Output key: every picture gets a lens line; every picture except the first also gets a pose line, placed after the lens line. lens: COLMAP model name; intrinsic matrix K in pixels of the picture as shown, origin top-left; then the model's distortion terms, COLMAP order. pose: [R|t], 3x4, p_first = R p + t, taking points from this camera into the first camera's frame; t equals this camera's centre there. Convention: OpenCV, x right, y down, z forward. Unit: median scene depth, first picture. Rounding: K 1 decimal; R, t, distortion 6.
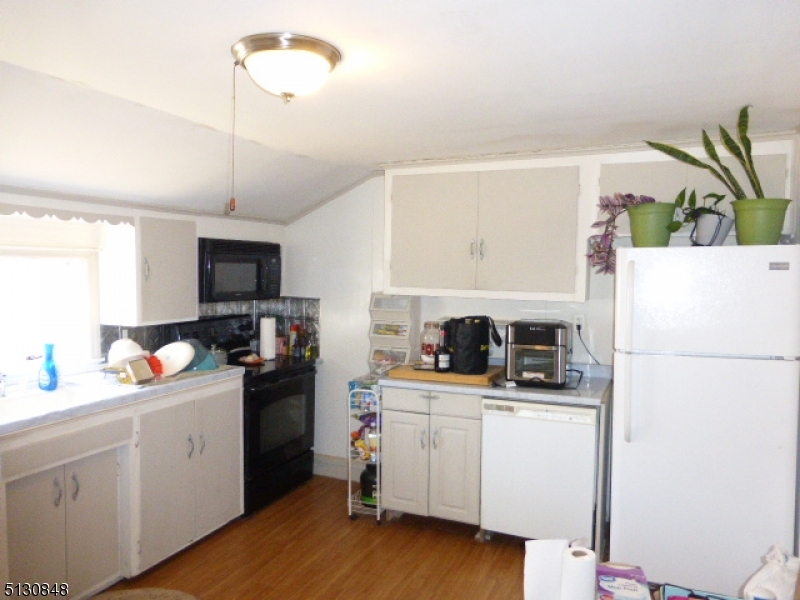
lens RADIAL K [[579.1, 0, 401.7], [0, 579.1, 306.0], [0, 0, 1]] dist [-0.041583, 0.027306]
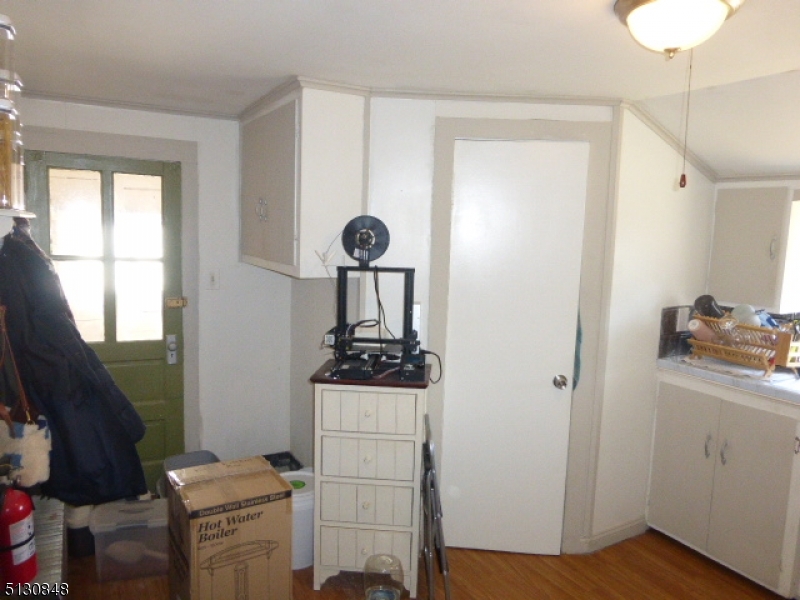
lens RADIAL K [[579.1, 0, 401.7], [0, 579.1, 306.0], [0, 0, 1]] dist [-0.041583, 0.027306]
pose [[-0.593612, 0.072310, -0.801496, 0.406276], [-0.092667, 0.983188, 0.157334, -0.040838], [0.799398, 0.167668, -0.576932, 0.641199]]
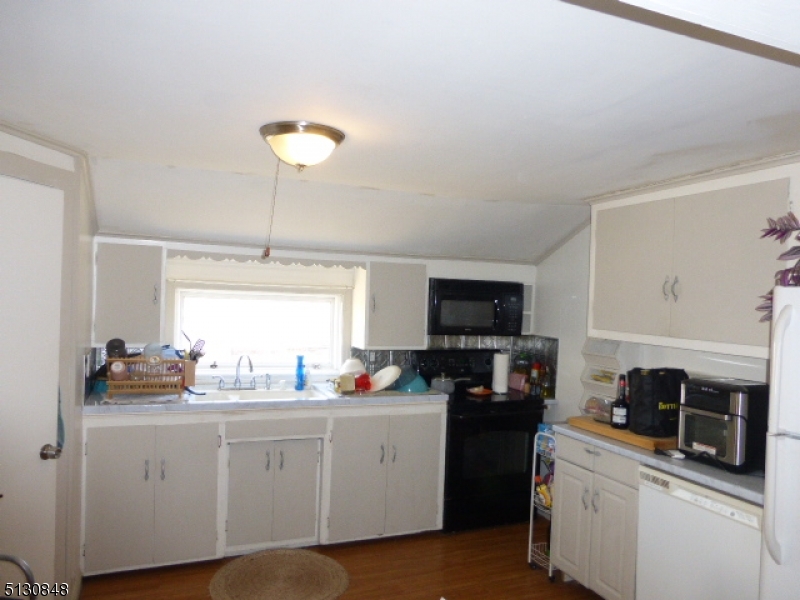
lens RADIAL K [[579.1, 0, 401.7], [0, 579.1, 306.0], [0, 0, 1]] dist [-0.041583, 0.027306]
pose [[0.724510, 0.023113, -0.688877, 0.438417], [-0.070728, 0.996655, -0.040946, -0.011807], [0.685626, 0.078389, 0.723721, 0.131220]]
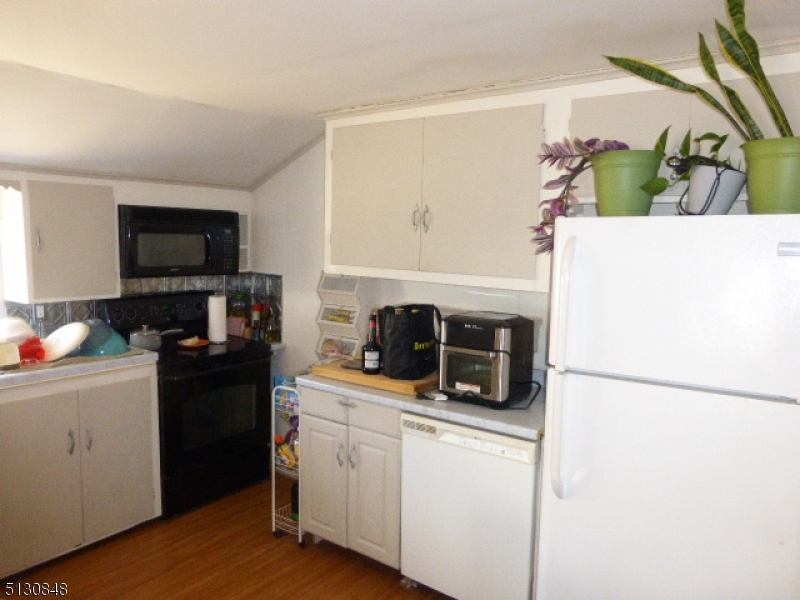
lens RADIAL K [[579.1, 0, 401.7], [0, 579.1, 306.0], [0, 0, 1]] dist [-0.041583, 0.027306]
pose [[0.976788, 0.037126, -0.210968, 0.283452], [-0.026594, 0.998264, 0.052544, -0.022471], [0.212552, -0.045714, 0.976080, 0.237956]]
